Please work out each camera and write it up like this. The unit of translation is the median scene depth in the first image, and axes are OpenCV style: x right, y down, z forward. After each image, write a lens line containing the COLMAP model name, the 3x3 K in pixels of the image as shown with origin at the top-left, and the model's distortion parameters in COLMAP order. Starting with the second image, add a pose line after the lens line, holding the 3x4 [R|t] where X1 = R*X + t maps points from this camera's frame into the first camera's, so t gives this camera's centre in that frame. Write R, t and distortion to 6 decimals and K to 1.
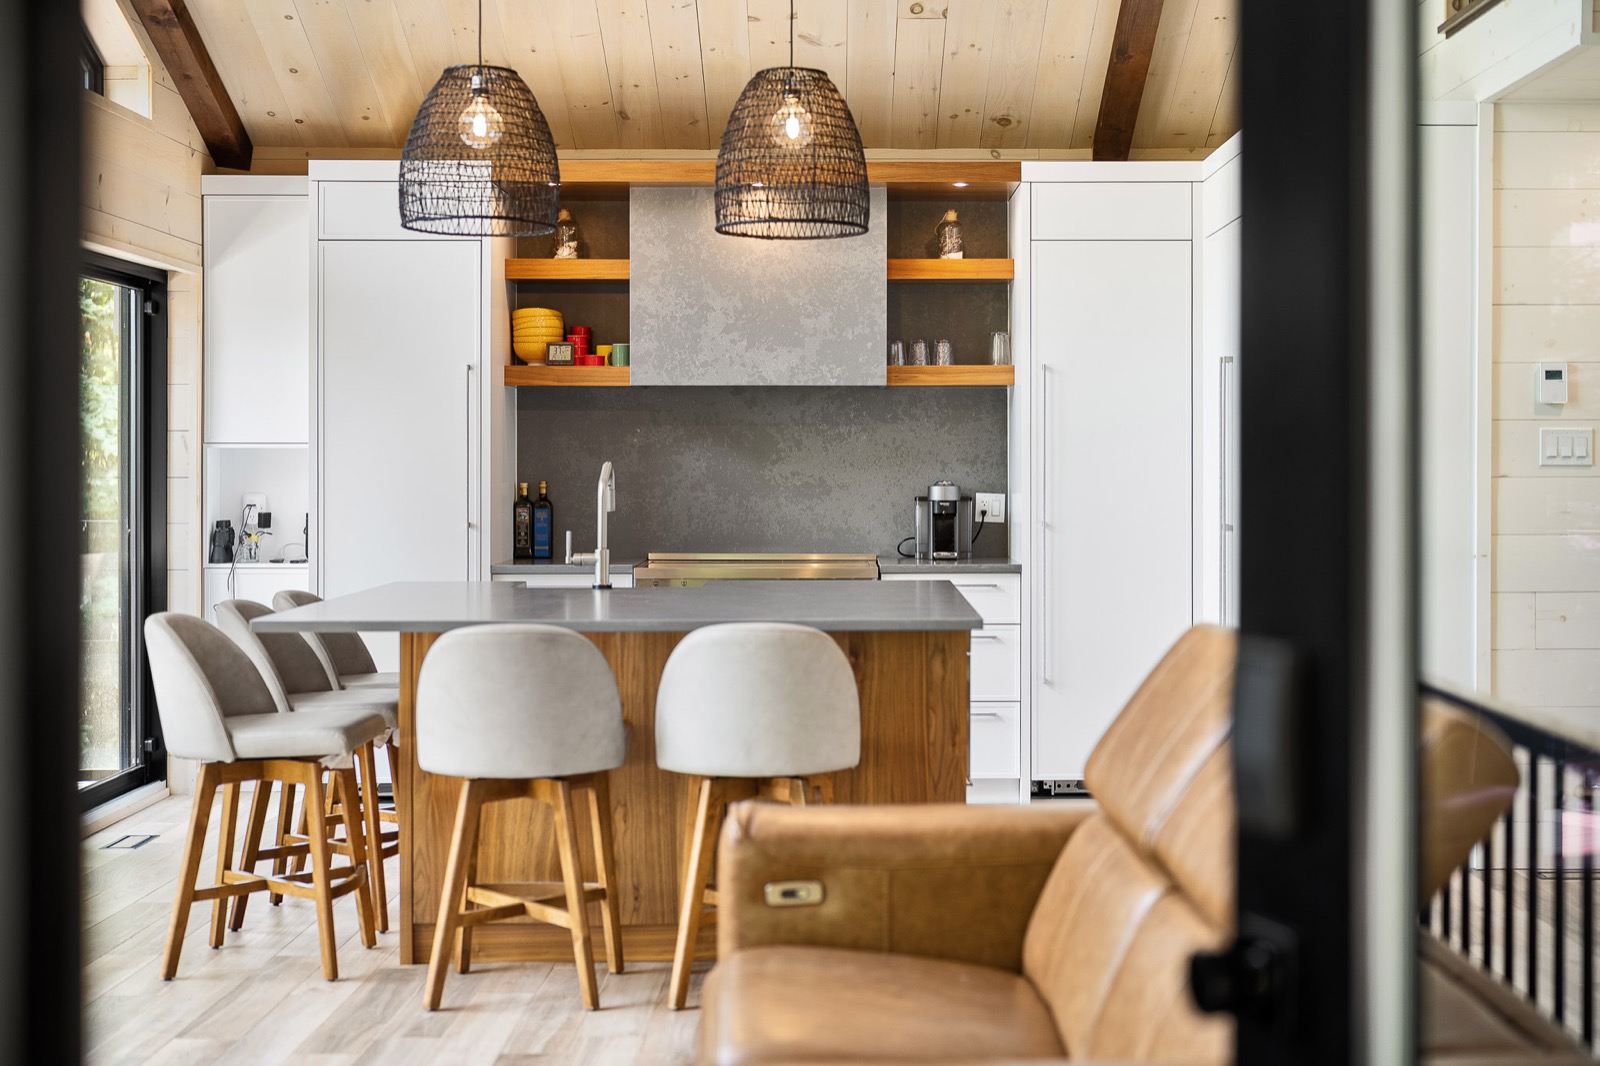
lens RADIAL K [[2430.5, 0, 797.7], [0, 2430.5, 534.4], [0, 0, 1]] dist [-0.007323, 0.000000]
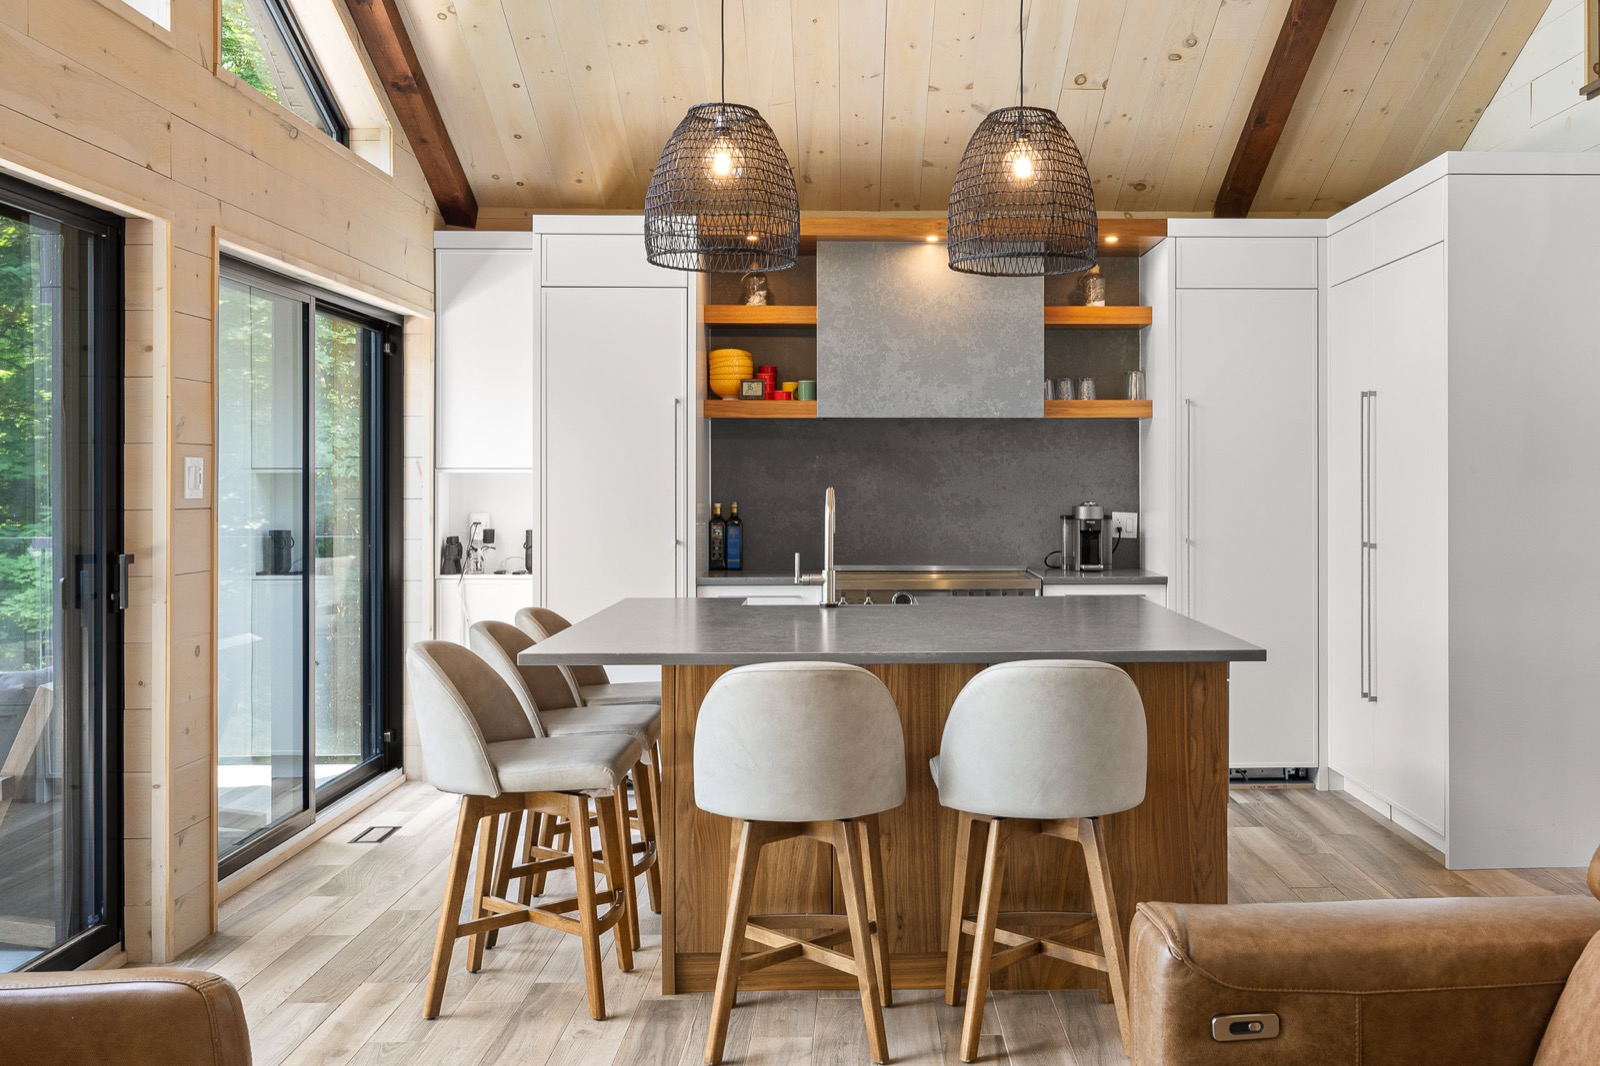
lens RADIAL K [[1653.0, 0, 823.6], [0, 1653.0, 522.6], [0, 0, 1]] dist [-0.015323, 0.000000]
pose [[0.999830, -0.000378, 0.018413, -0.081675], [0.000423, 0.999997, -0.002491, -0.010820], [-0.018412, 0.002499, 0.999827, 0.239086]]
